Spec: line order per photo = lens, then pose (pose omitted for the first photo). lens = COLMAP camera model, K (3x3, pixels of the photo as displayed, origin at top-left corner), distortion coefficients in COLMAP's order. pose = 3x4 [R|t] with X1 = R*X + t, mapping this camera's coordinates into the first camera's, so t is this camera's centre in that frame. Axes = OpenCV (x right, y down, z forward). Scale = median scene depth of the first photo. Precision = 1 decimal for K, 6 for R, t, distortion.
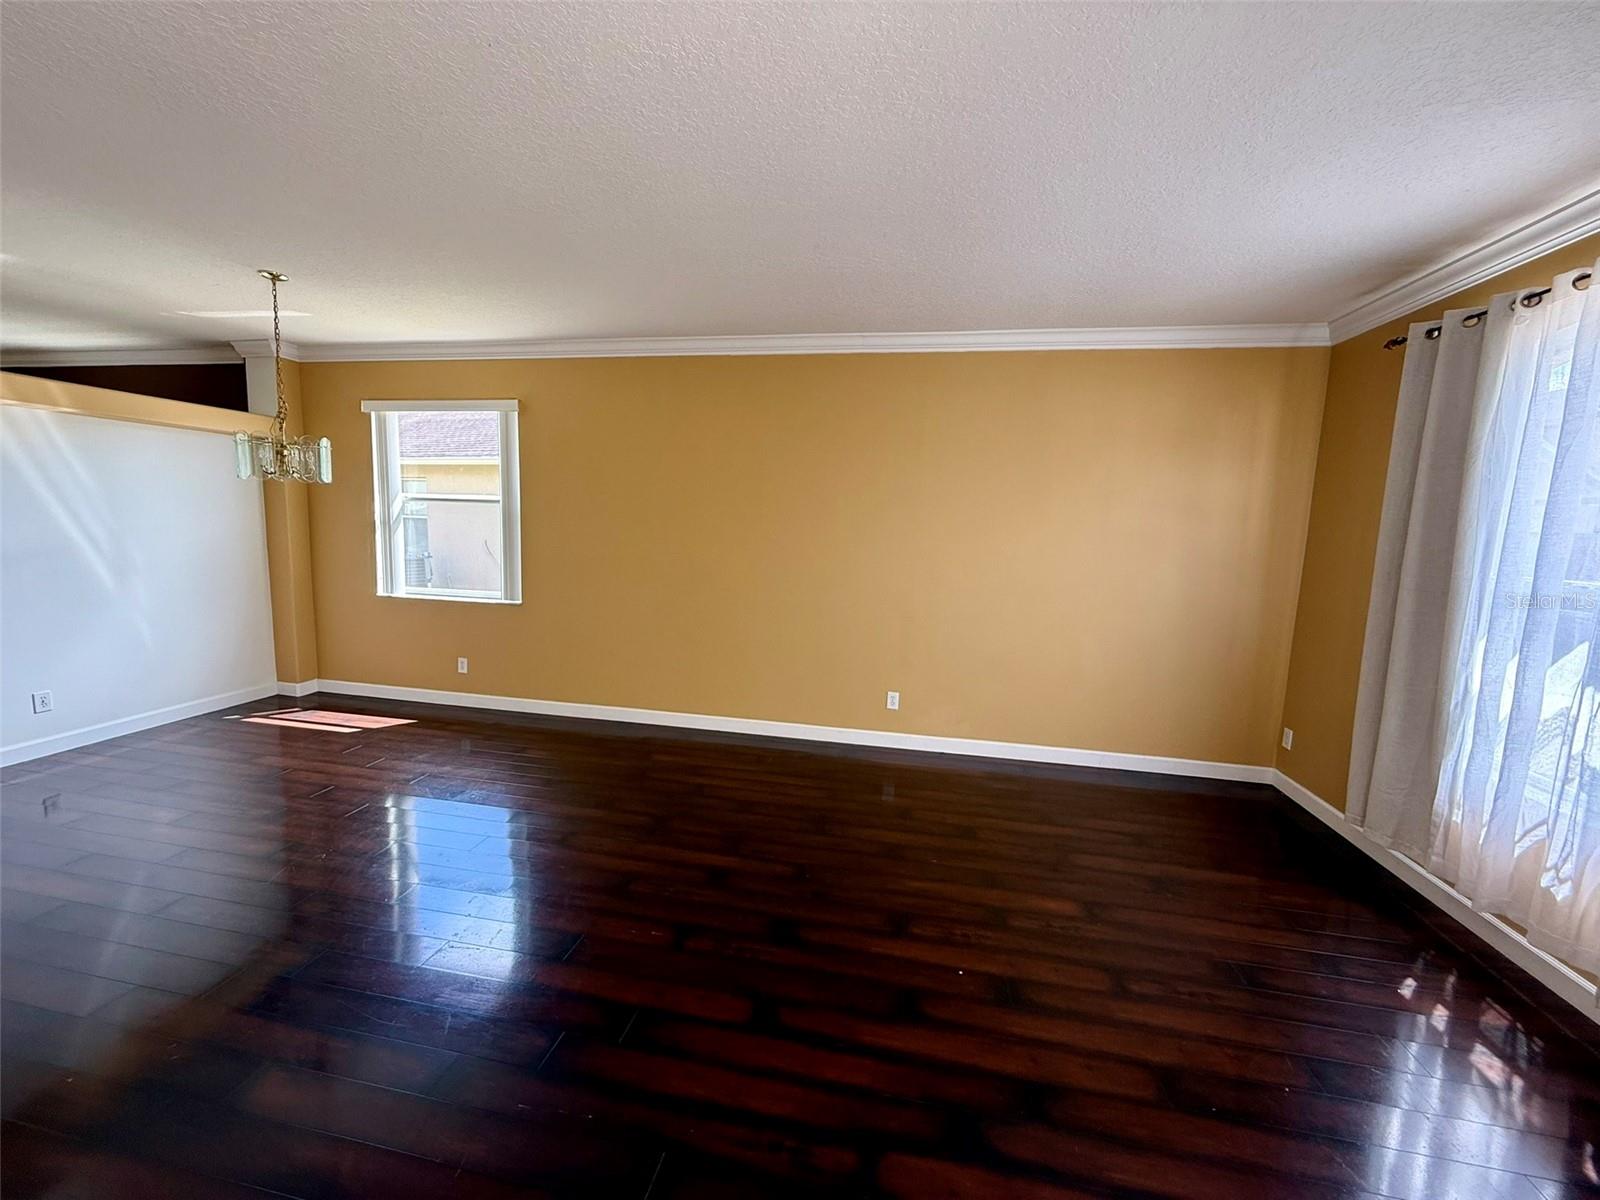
lens RADIAL K [[635.6, 0, 801.6], [0, 635.6, 603.8], [0, 0, 1]] dist [-0.001452, 0.000977]
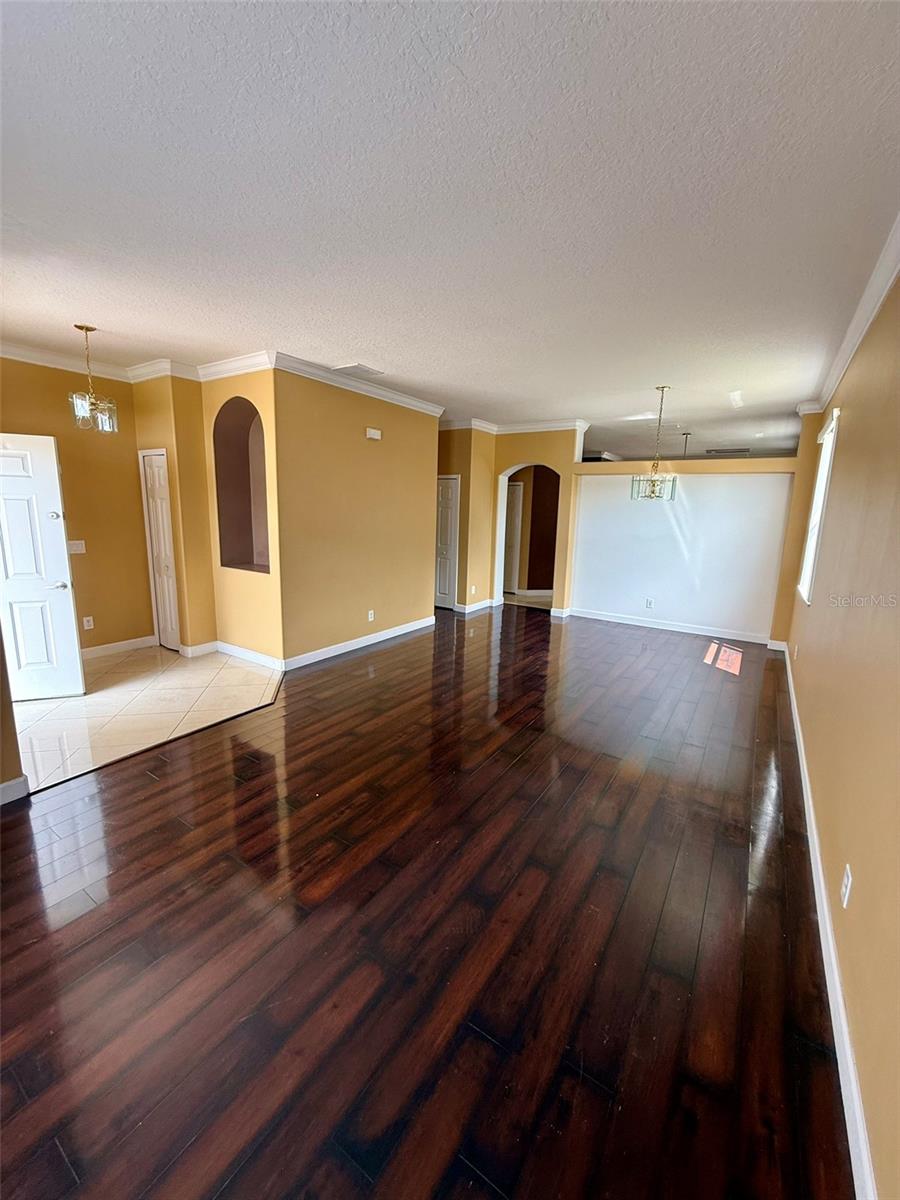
lens RADIAL K [[476.7, 0, 454.6], [0, 476.7, 597.0], [0, 0, 1]] dist [-0.001452, 0.000977]
pose [[-0.394584, 0.121125, -0.910841, 1.017868], [-0.149185, 0.969676, 0.193577, -0.159333], [0.906668, 0.212266, -0.364549, 1.464097]]
